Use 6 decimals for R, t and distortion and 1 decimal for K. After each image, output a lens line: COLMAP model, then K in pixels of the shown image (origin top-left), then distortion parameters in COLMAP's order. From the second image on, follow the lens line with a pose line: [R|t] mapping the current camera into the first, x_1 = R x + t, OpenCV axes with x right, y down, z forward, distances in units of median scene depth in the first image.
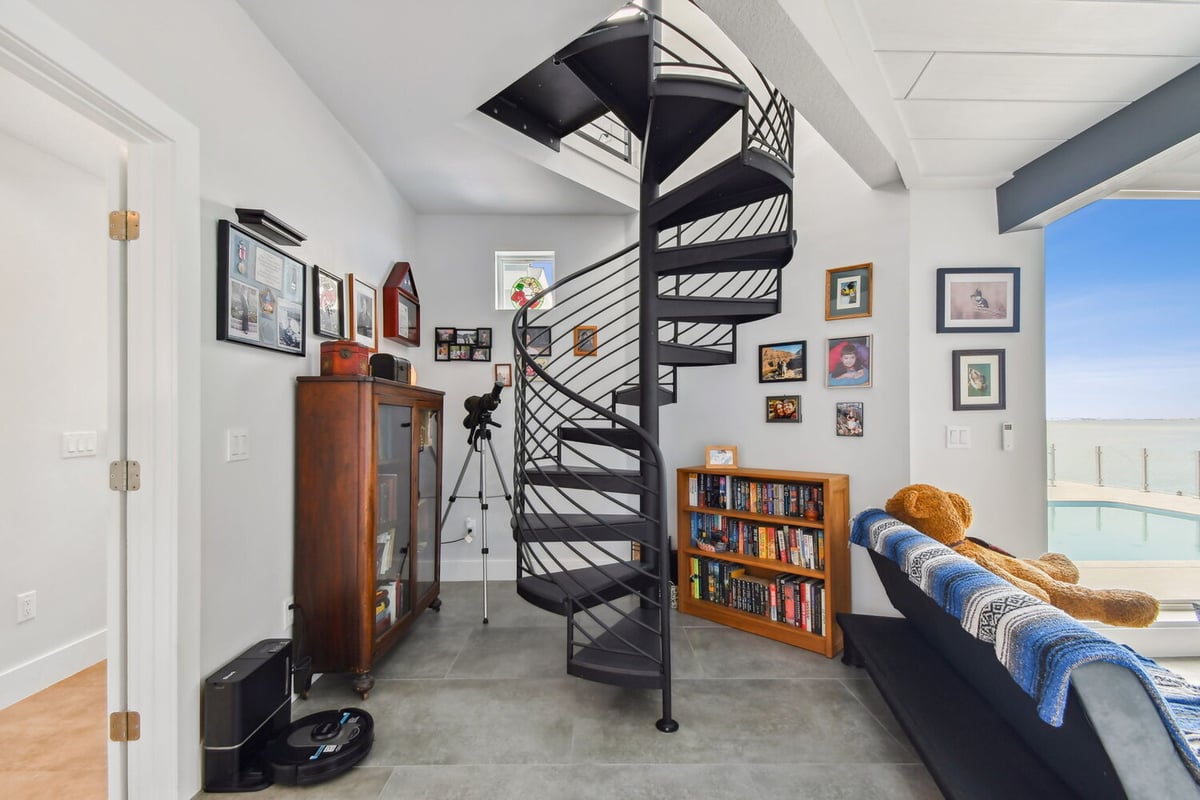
lens RADIAL K [[527.0, 0, 599.0], [0, 527.0, 419.4], [0, 0, 1]] dist [0.016185, -0.000313]
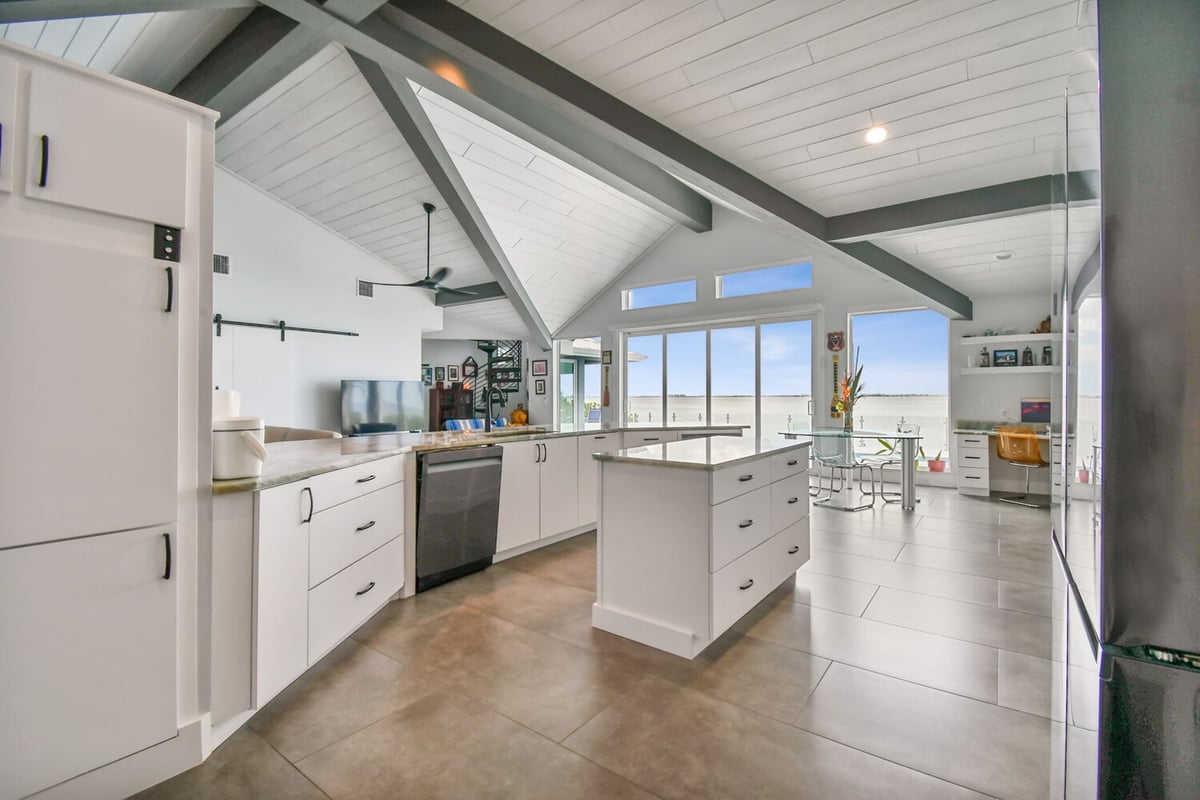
lens RADIAL K [[536.1, 0, 600.0], [0, 536.1, 400.0], [0, 0, 1]] dist [0.002122, 0.000208]
pose [[0.799828, 0.002348, -0.600225, 4.377399], [-0.001434, 0.999997, 0.002002, 0.023241], [0.600228, -0.000740, 0.799829, -2.526578]]
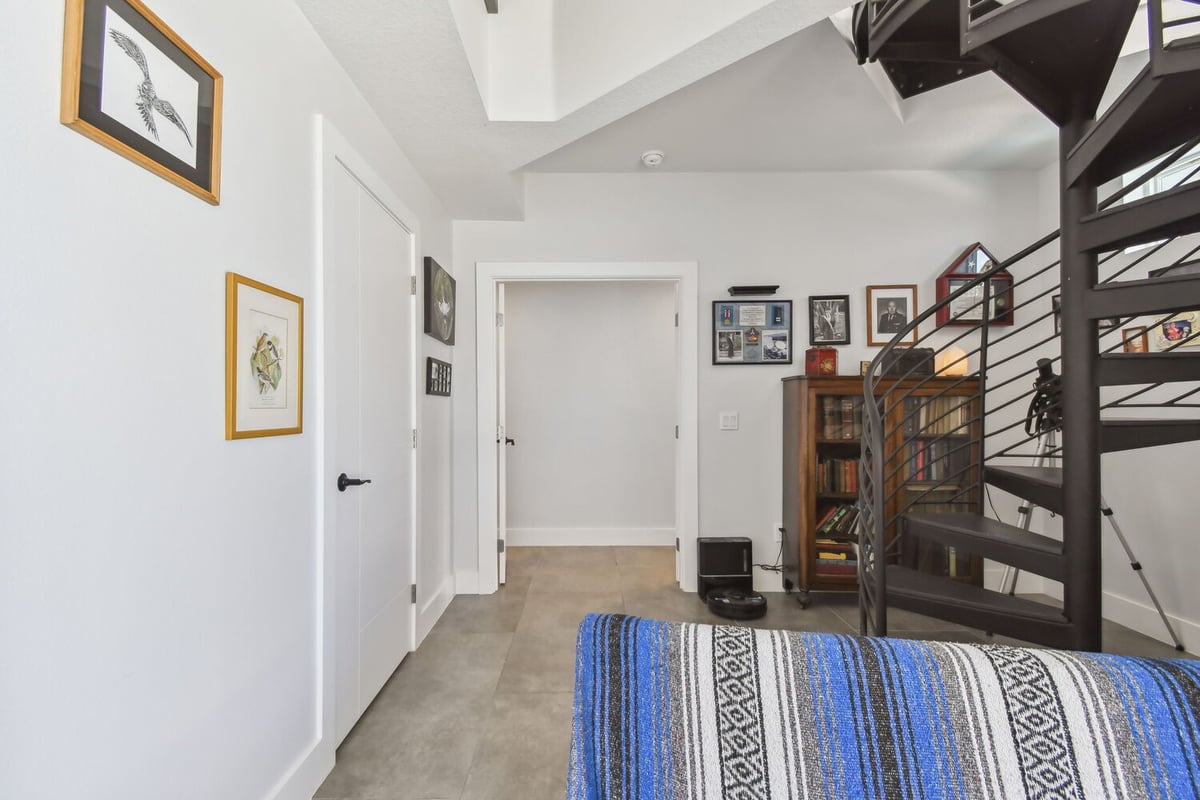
lens RADIAL K [[536.1, 0, 600.0], [0, 536.1, 400.0], [0, 0, 1]] dist [0.002122, 0.000208]
pose [[-0.006492, -0.014637, -0.999872, 0.965708], [0.006445, 0.999871, -0.014679, 0.001076], [0.999958, -0.006540, -0.006397, 0.495025]]
